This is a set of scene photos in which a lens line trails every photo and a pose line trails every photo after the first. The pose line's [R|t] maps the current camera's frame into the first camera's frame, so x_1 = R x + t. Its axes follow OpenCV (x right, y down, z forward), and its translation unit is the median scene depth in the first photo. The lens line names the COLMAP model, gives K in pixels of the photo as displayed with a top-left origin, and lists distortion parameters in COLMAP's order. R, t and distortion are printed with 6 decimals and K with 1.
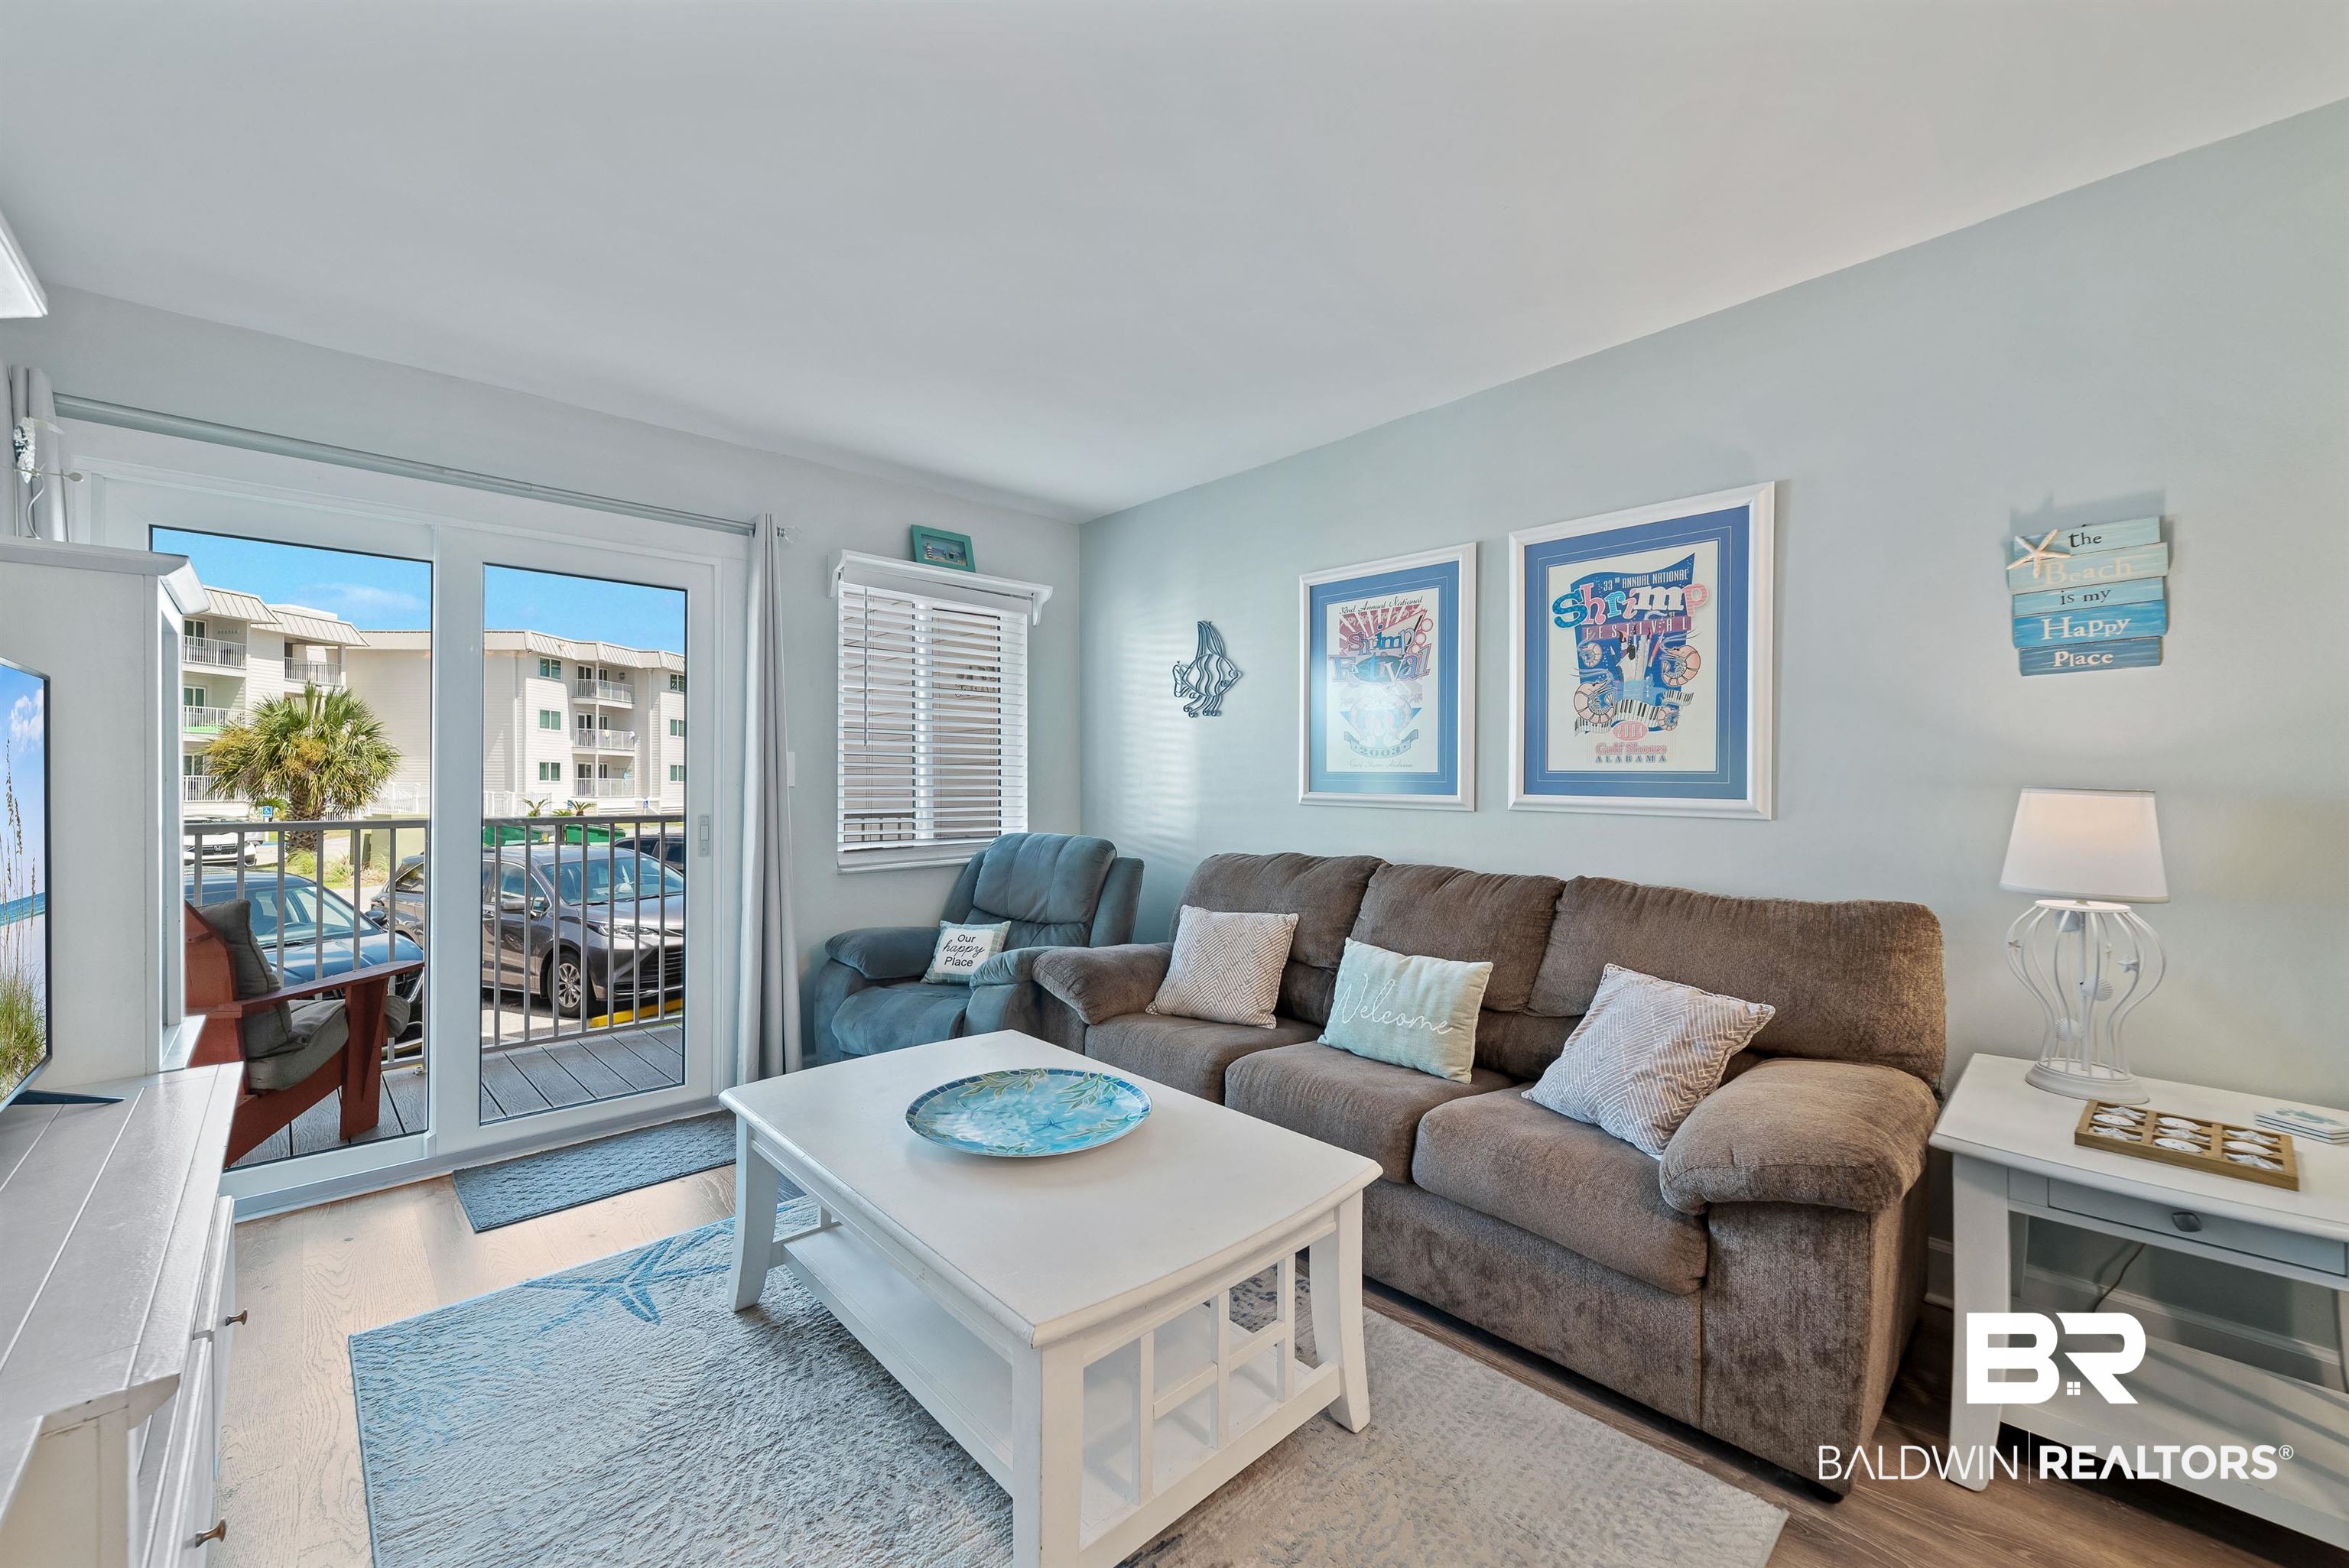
lens RADIAL K [[909.3, 0, 1179.6], [0, 909.3, 784.0], [0, 0, 1]] dist [-0.004957, 0.002230]
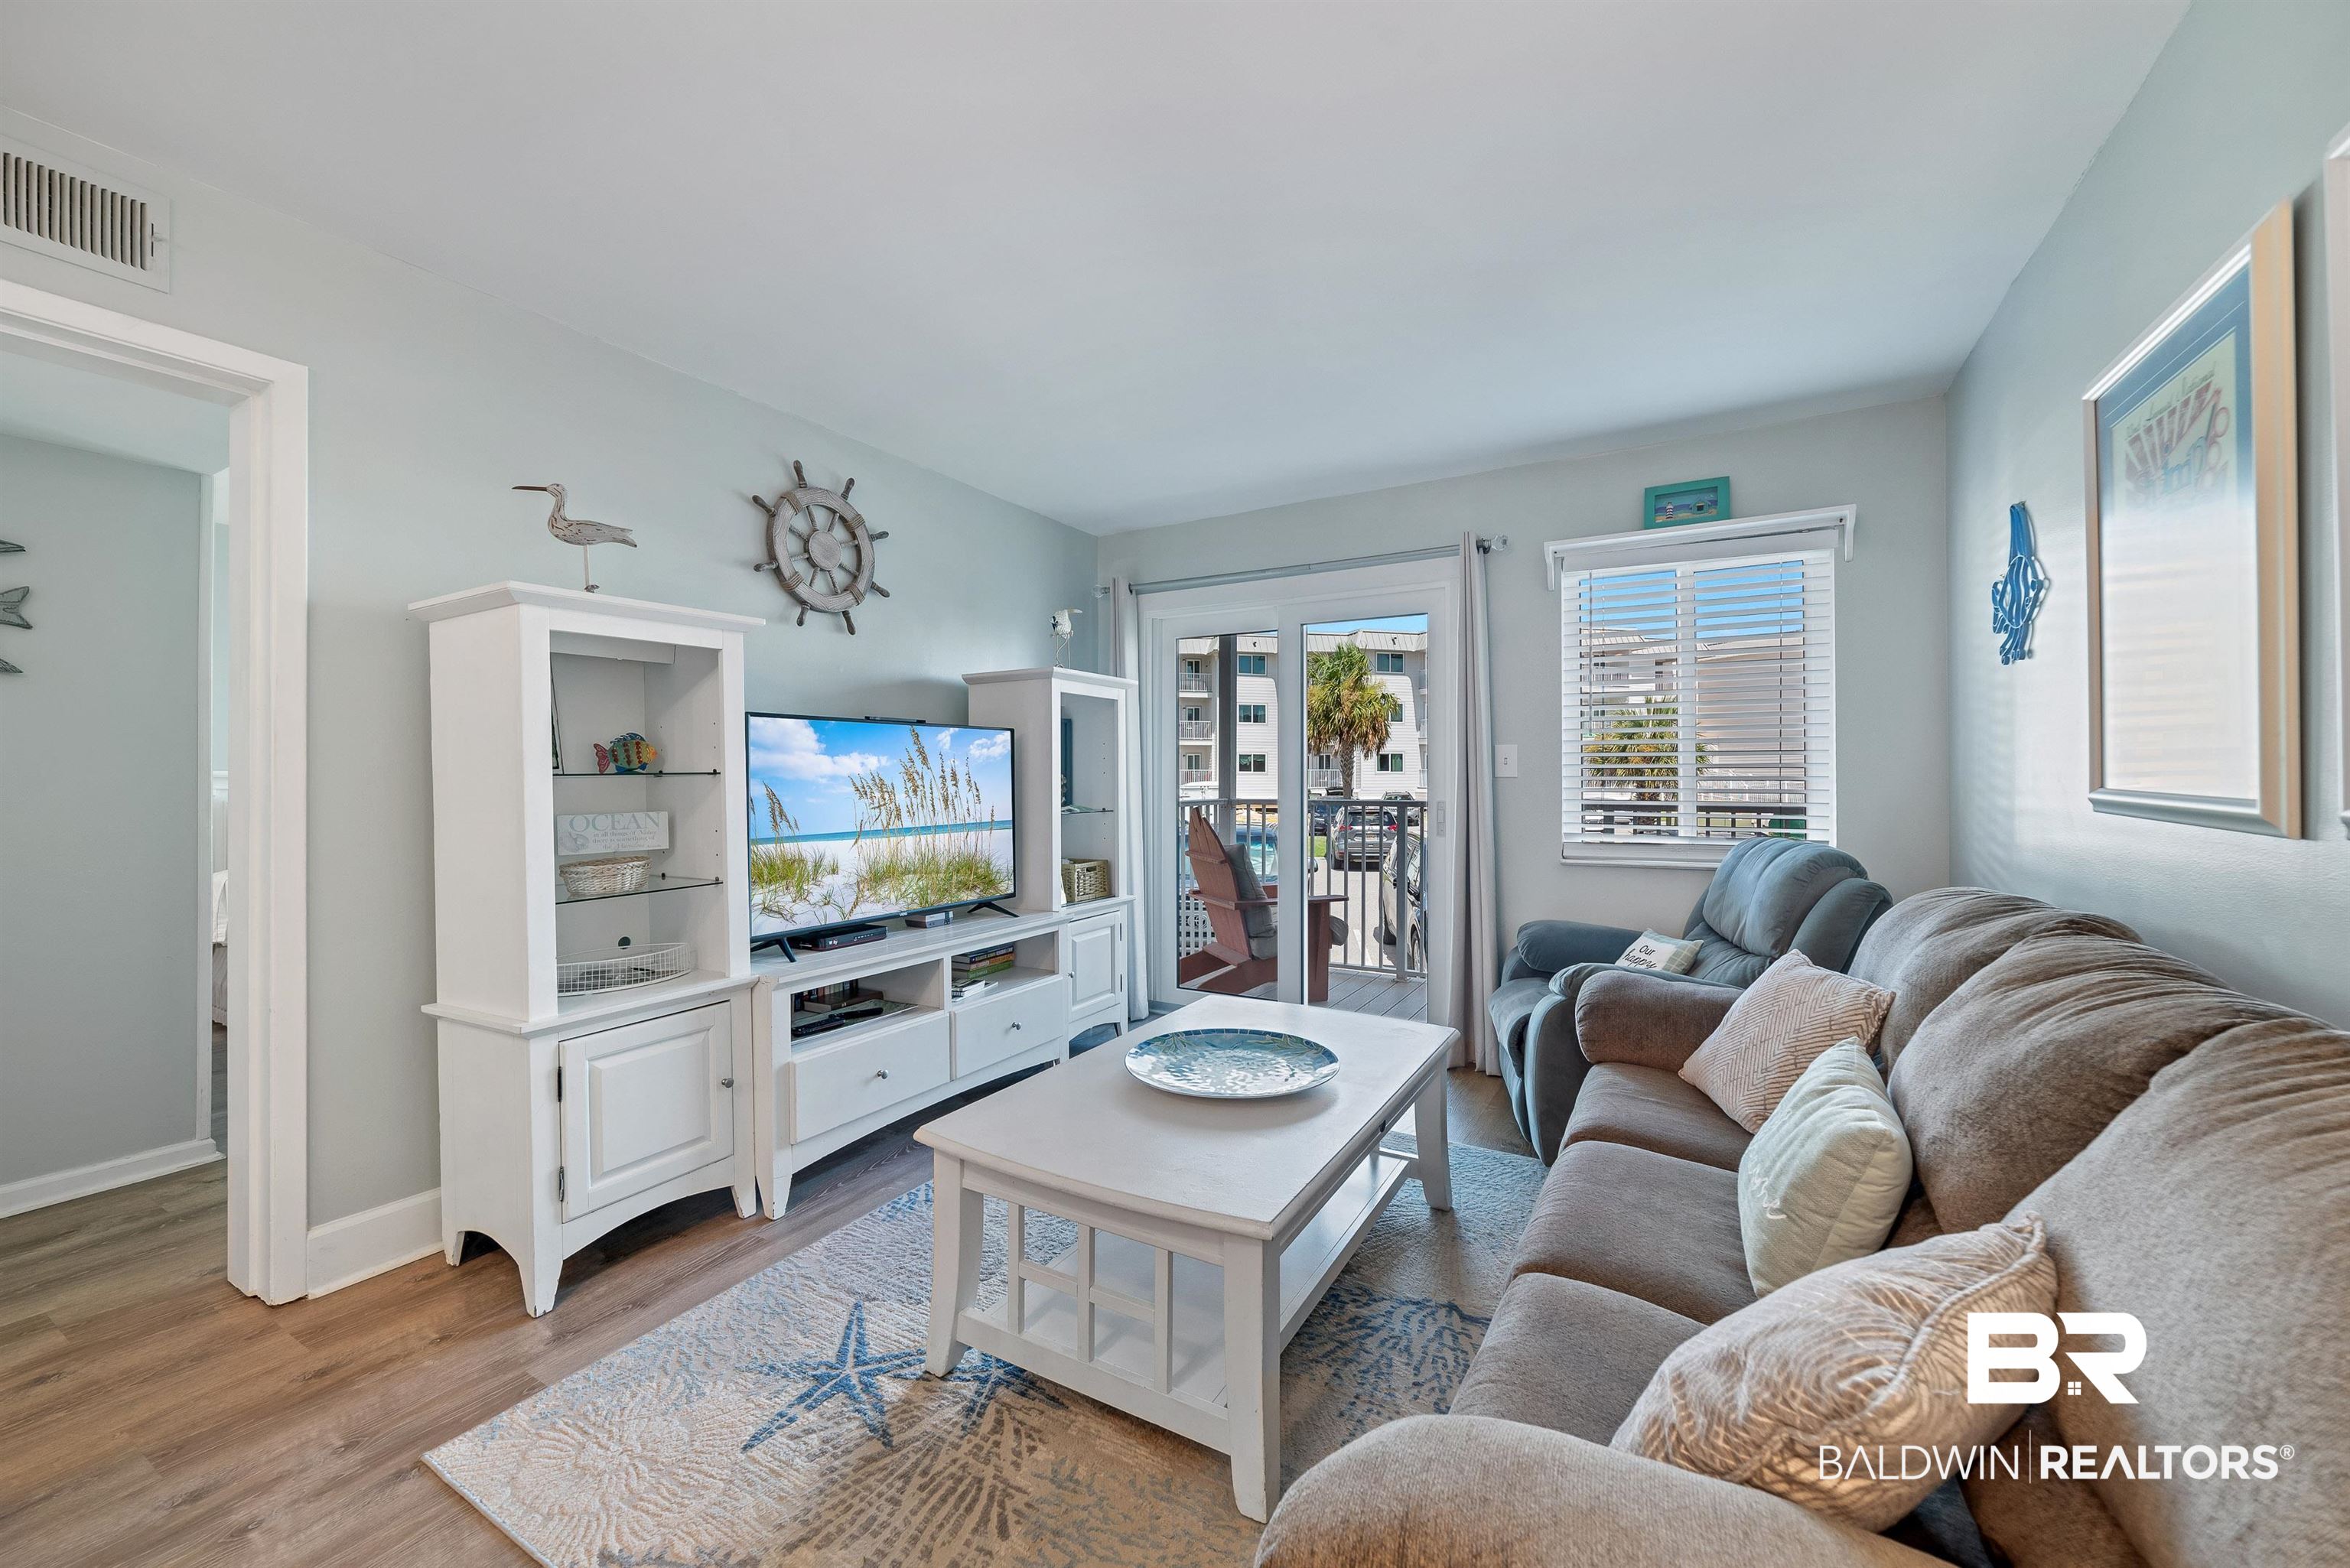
lens RADIAL K [[909.8, 0, 1153.9], [0, 909.8, 776.8], [0, 0, 1]] dist [-0.004957, 0.002230]
pose [[0.263682, 0.004503, -0.964599, 0.539505], [-0.001536, 0.999990, 0.004249, -0.001184], [0.964609, 0.000361, 0.263686, 0.347522]]
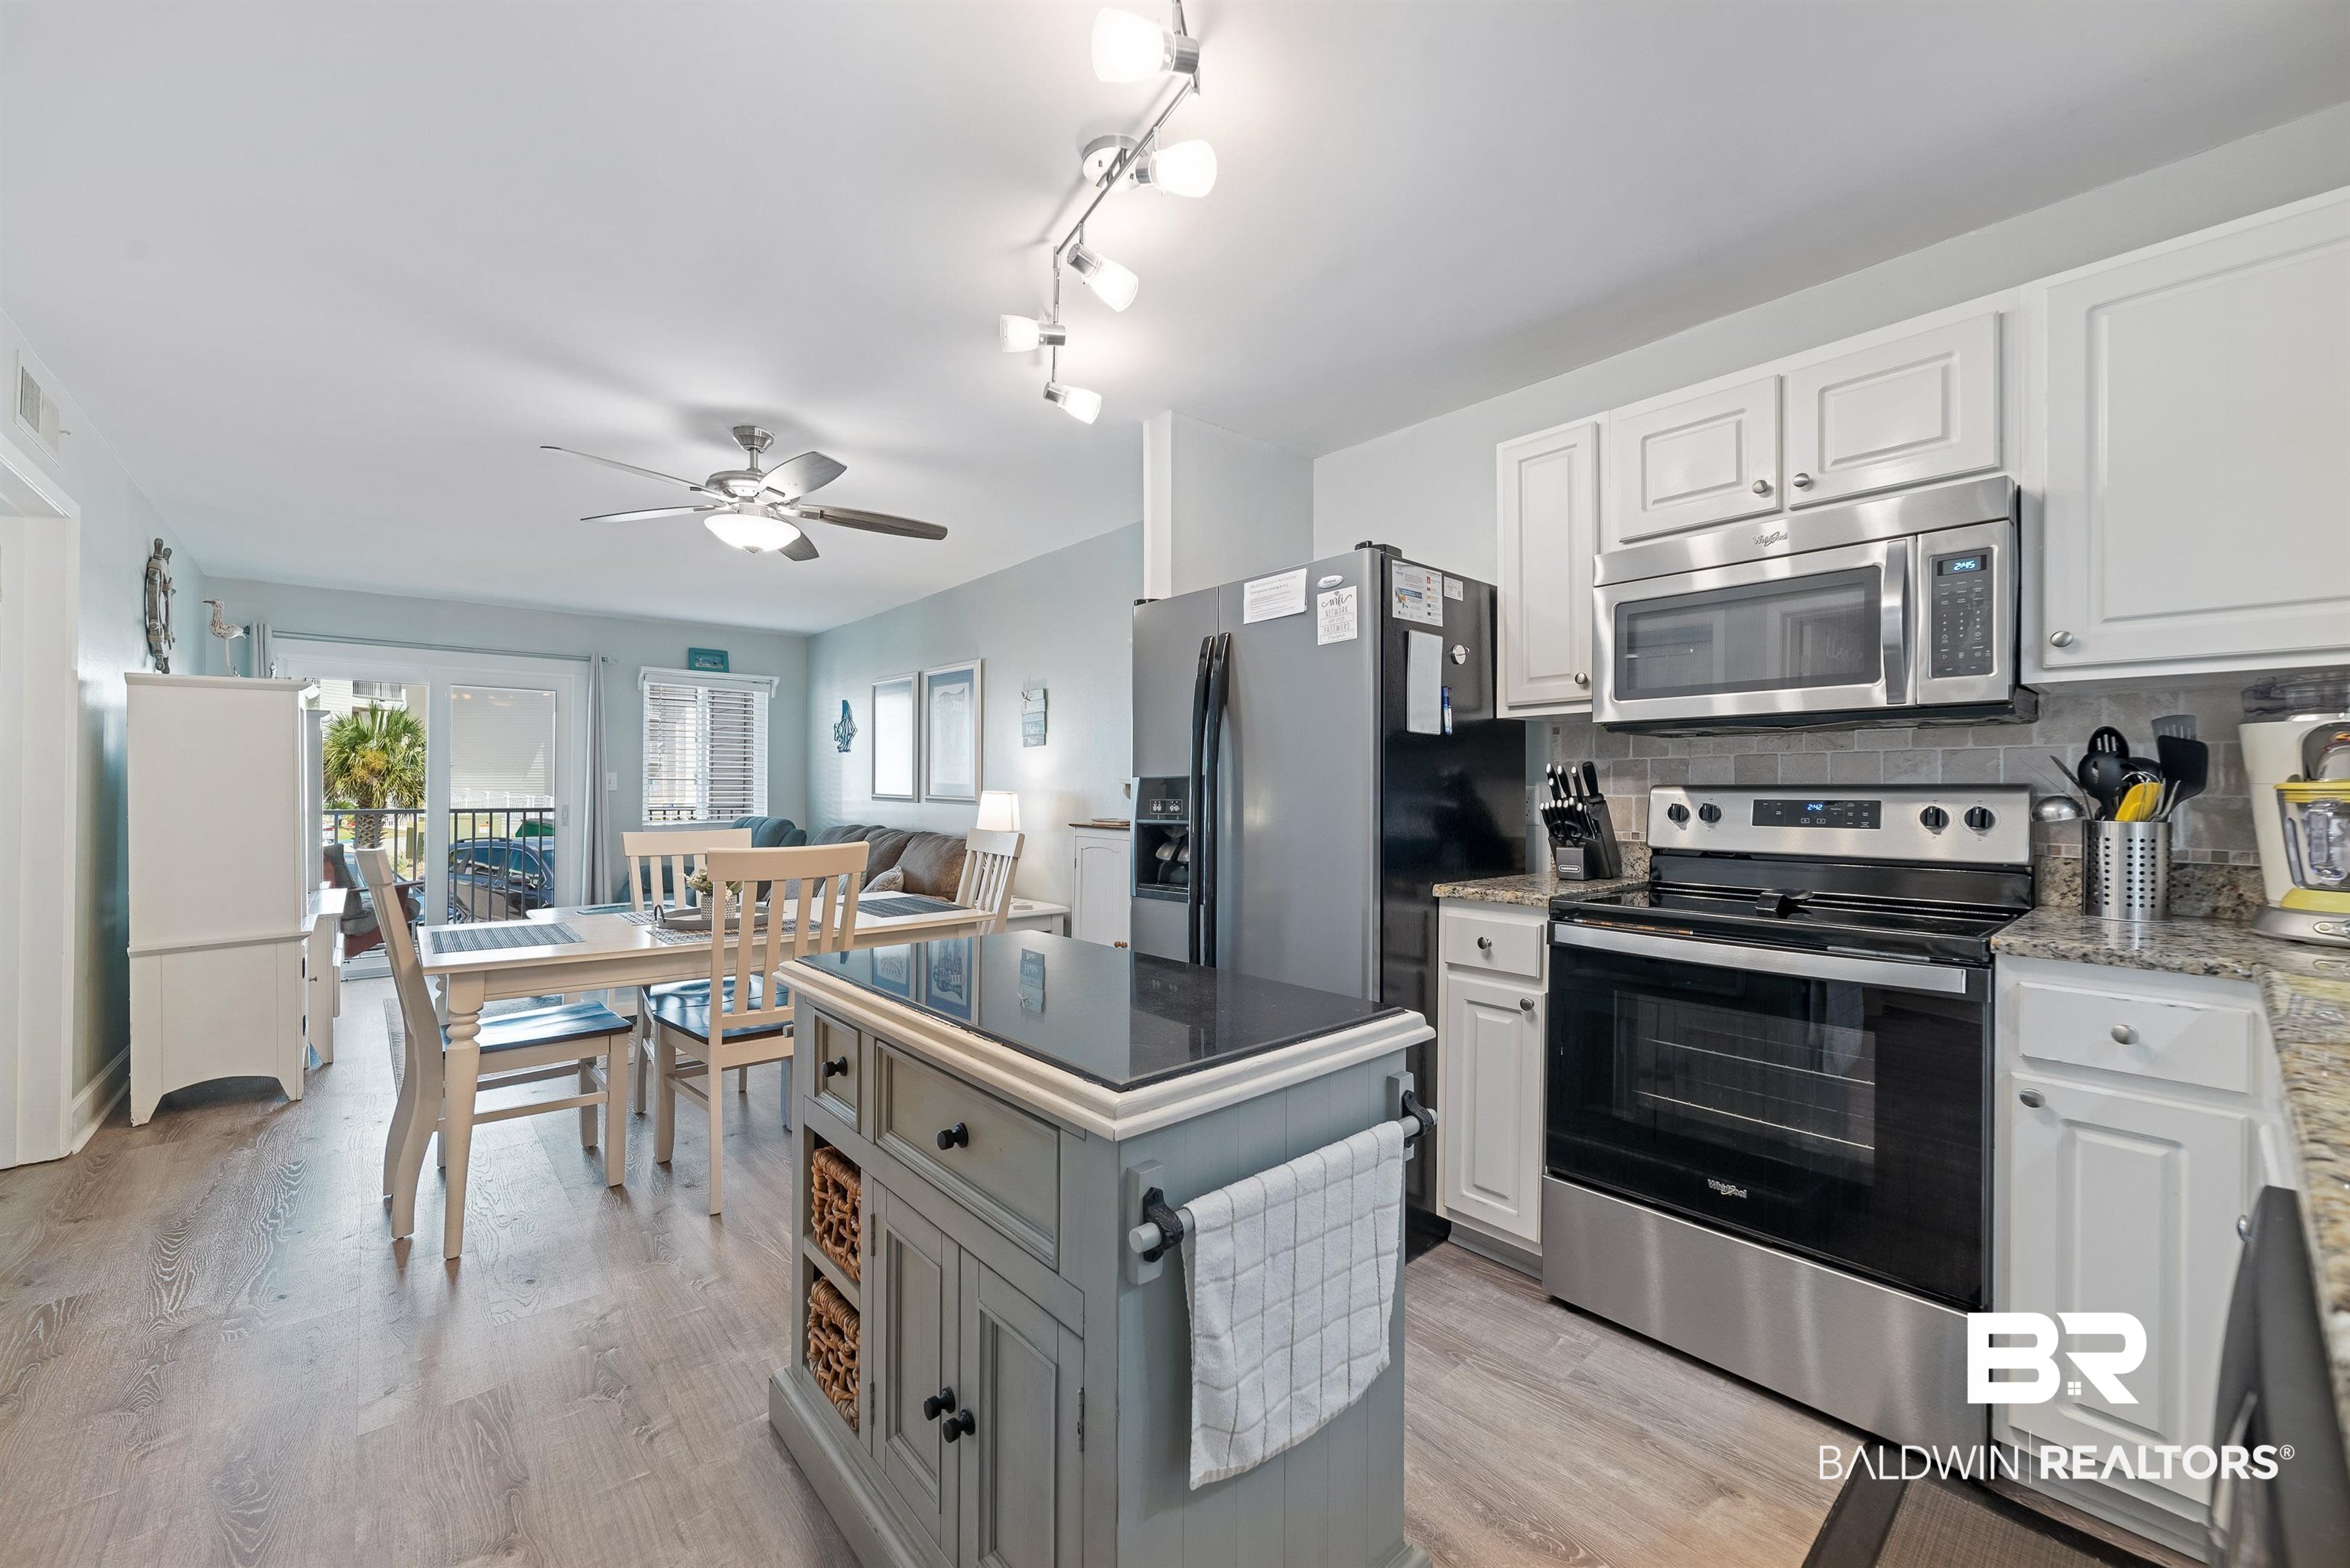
lens RADIAL K [[909.8, 0, 1169.1], [0, 909.8, 786.2], [0, 0, 1]] dist [-0.004957, 0.002230]
pose [[0.998986, 0.000104, -0.045011, 0.898152], [-0.000258, 0.999994, -0.003422, -0.002049], [0.045010, 0.003430, 0.998981, -0.933483]]
